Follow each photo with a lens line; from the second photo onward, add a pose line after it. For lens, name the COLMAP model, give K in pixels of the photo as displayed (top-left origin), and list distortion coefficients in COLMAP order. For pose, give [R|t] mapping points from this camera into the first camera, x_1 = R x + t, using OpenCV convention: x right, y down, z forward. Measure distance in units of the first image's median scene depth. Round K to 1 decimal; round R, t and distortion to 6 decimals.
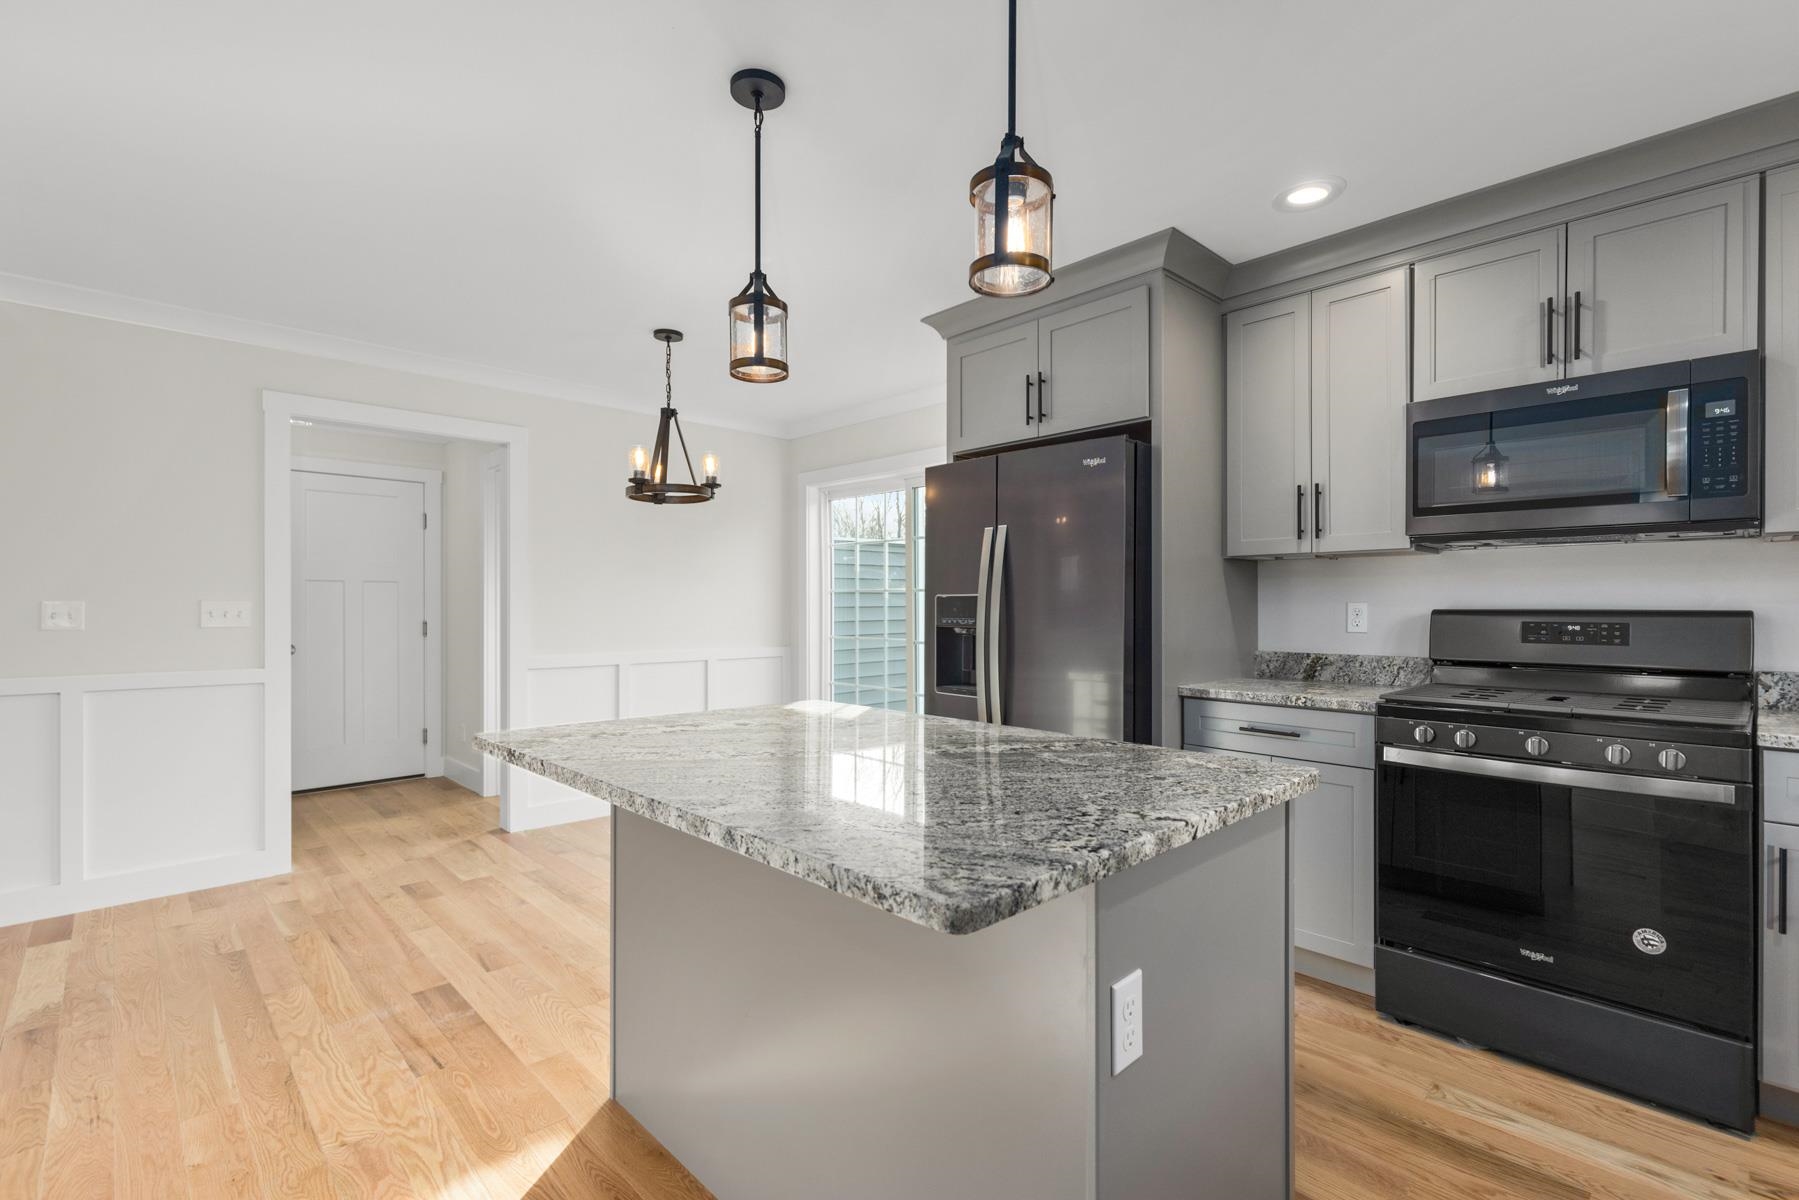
lens RADIAL K [[816.5, 0, 907.4], [0, 816.5, 606.4], [0, 0, 1]] dist [0.011296, -0.002377]
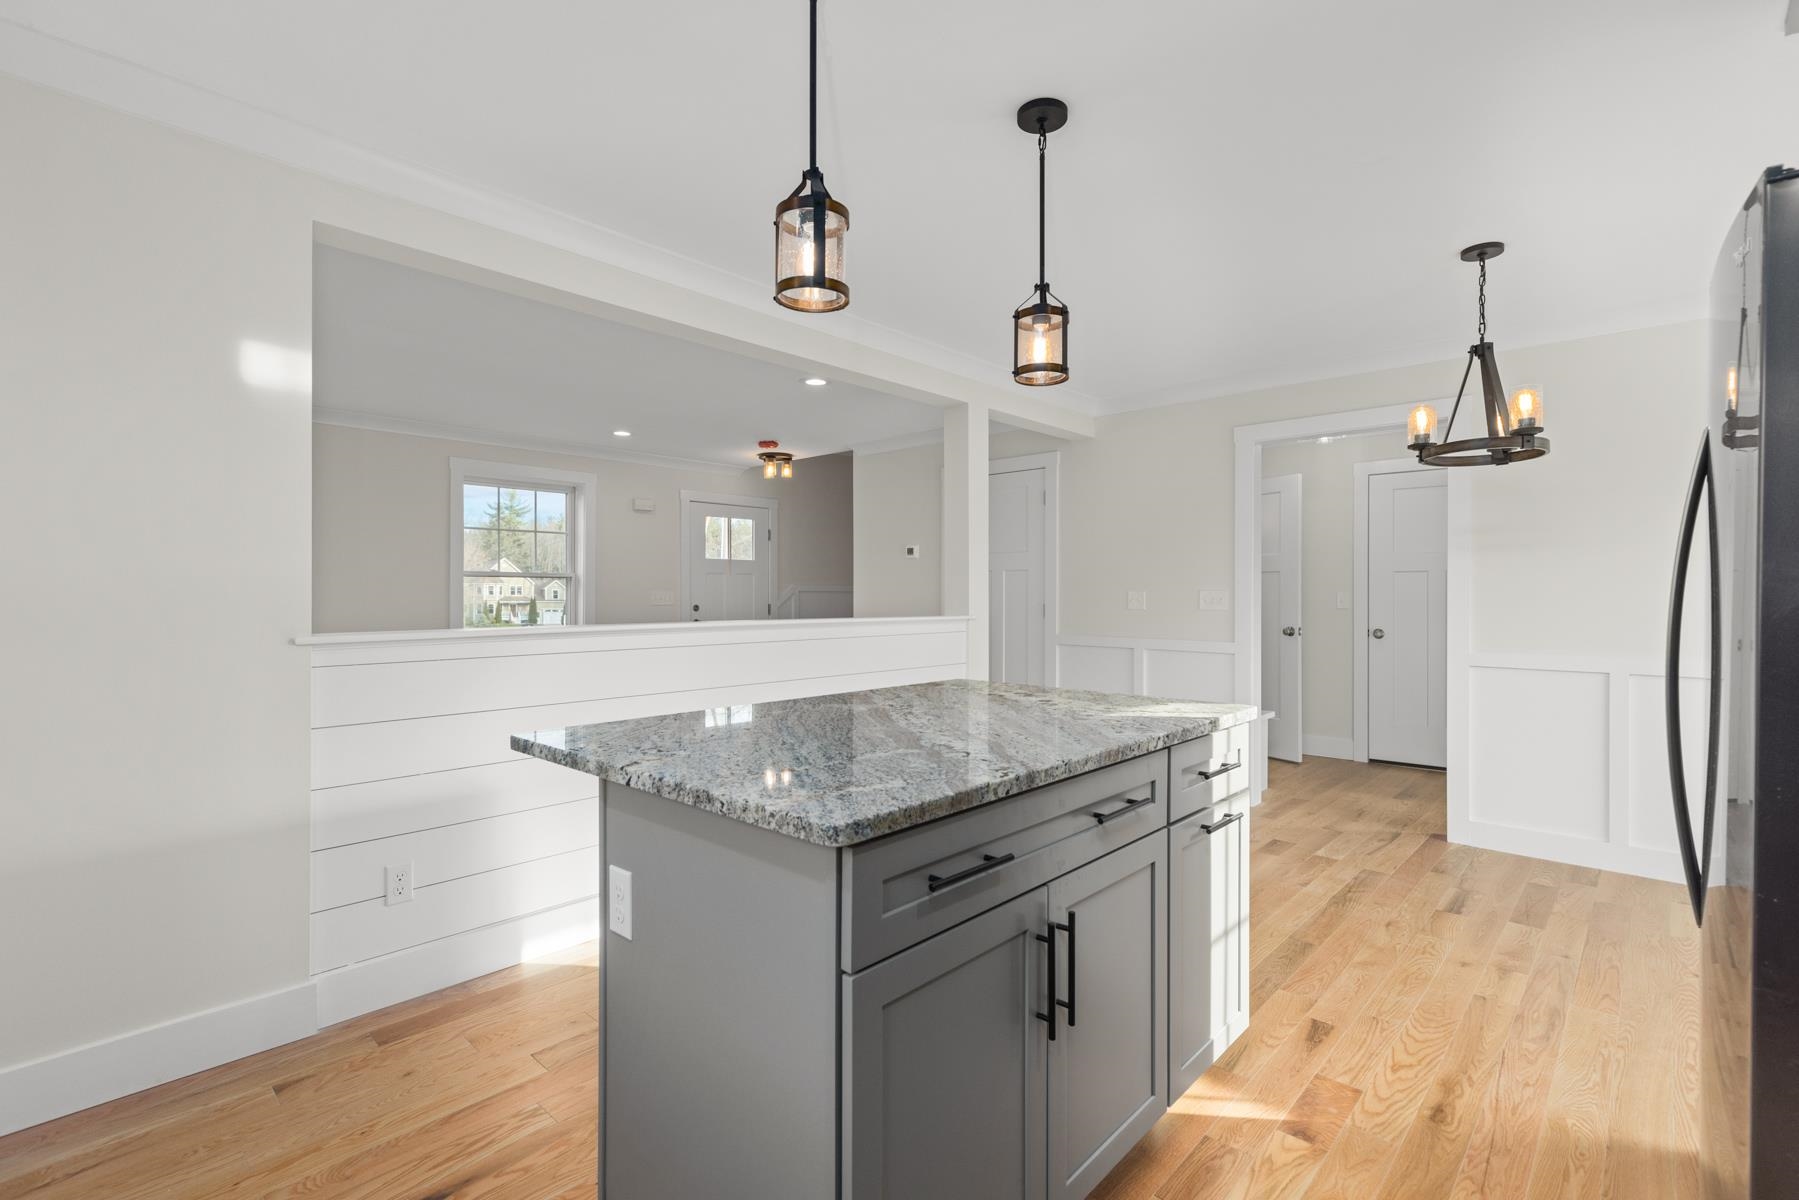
lens RADIAL K [[816.5, 0, 914.3], [0, 816.5, 602.5], [0, 0, 1]] dist [0.011296, -0.002377]
pose [[0.067684, 0.010128, -0.997655, 0.540298], [-0.001273, 0.999949, 0.010065, -0.000486], [0.997706, 0.000588, 0.067693, 0.467805]]
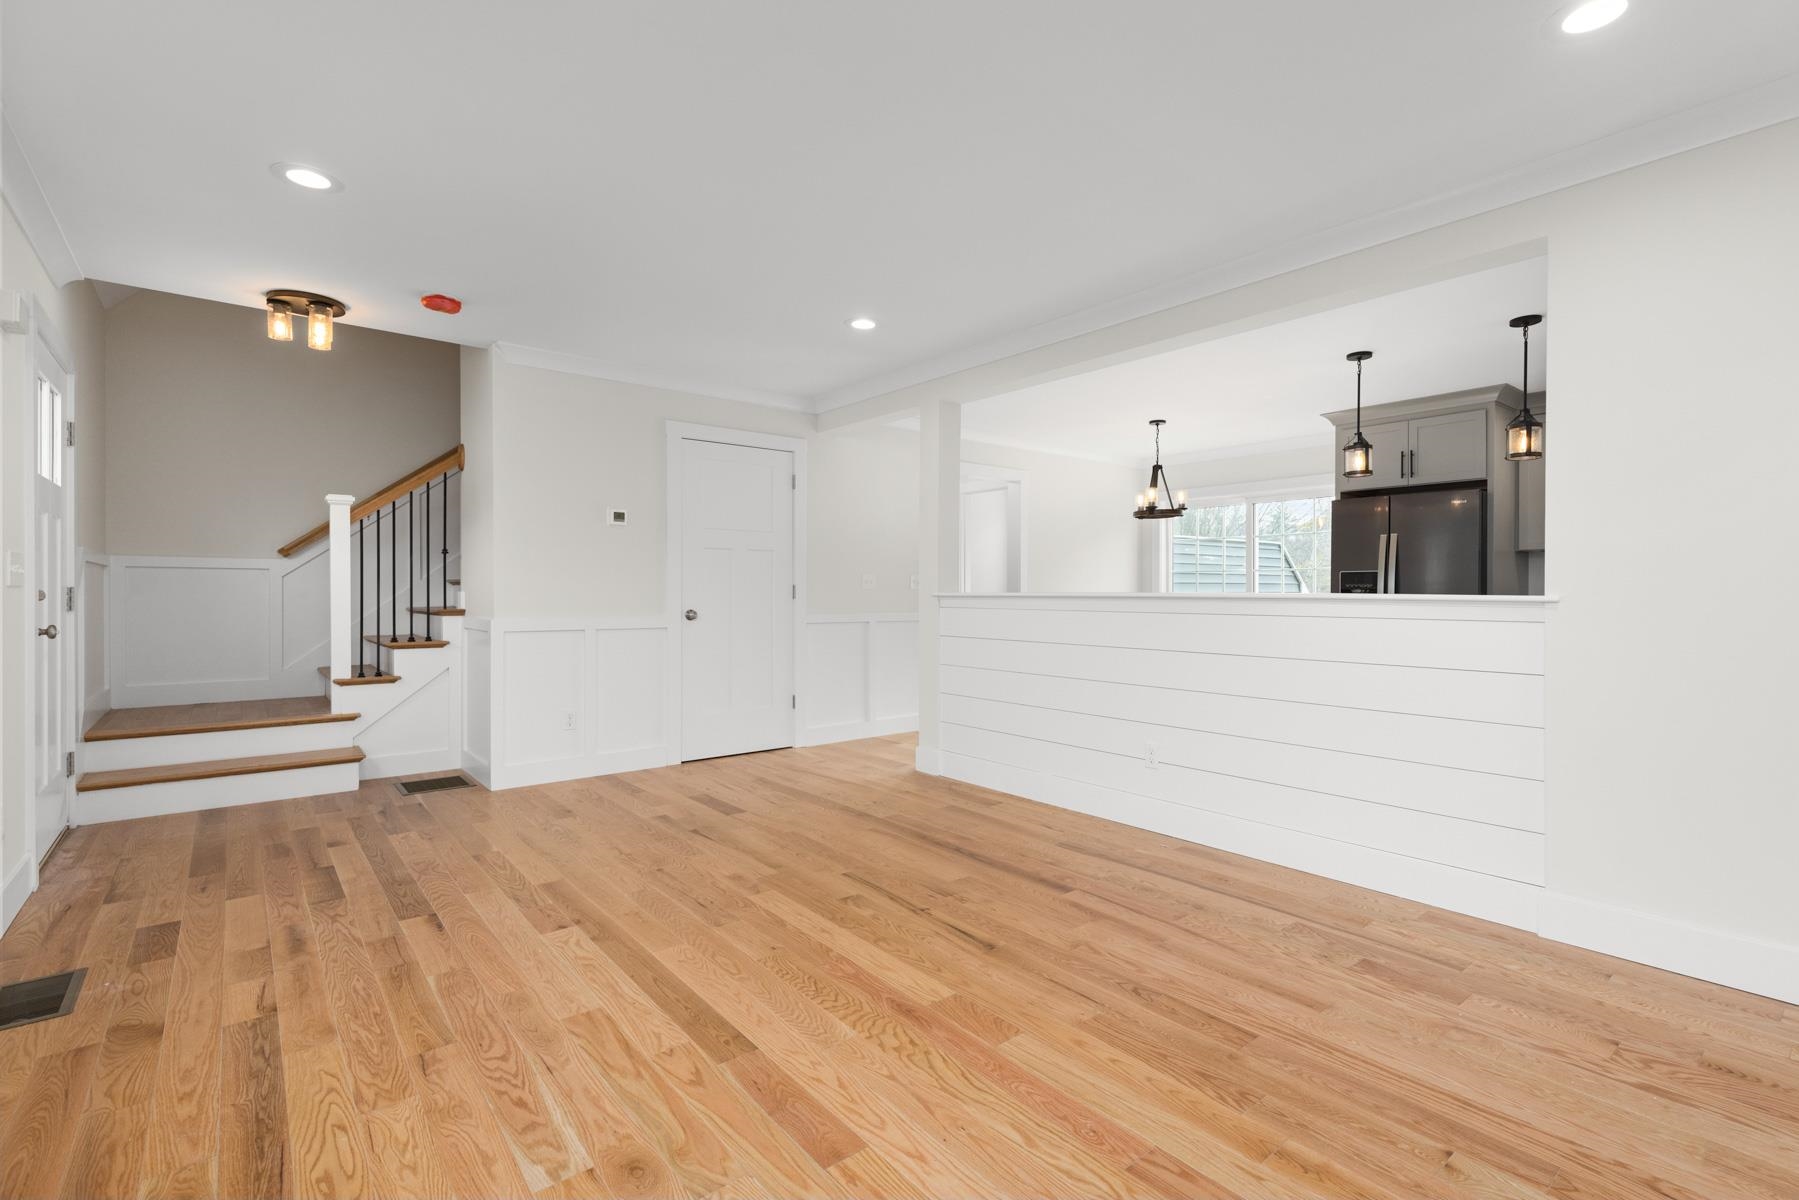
lens RADIAL K [[816.5, 0, 919.7], [0, 816.5, 599.2], [0, 0, 1]] dist [0.011296, -0.002377]
pose [[0.997596, 0.001747, -0.069270, -0.787783], [-0.001170, 0.999964, 0.008372, 0.033500], [0.069282, -0.008271, 0.997563, -0.890669]]
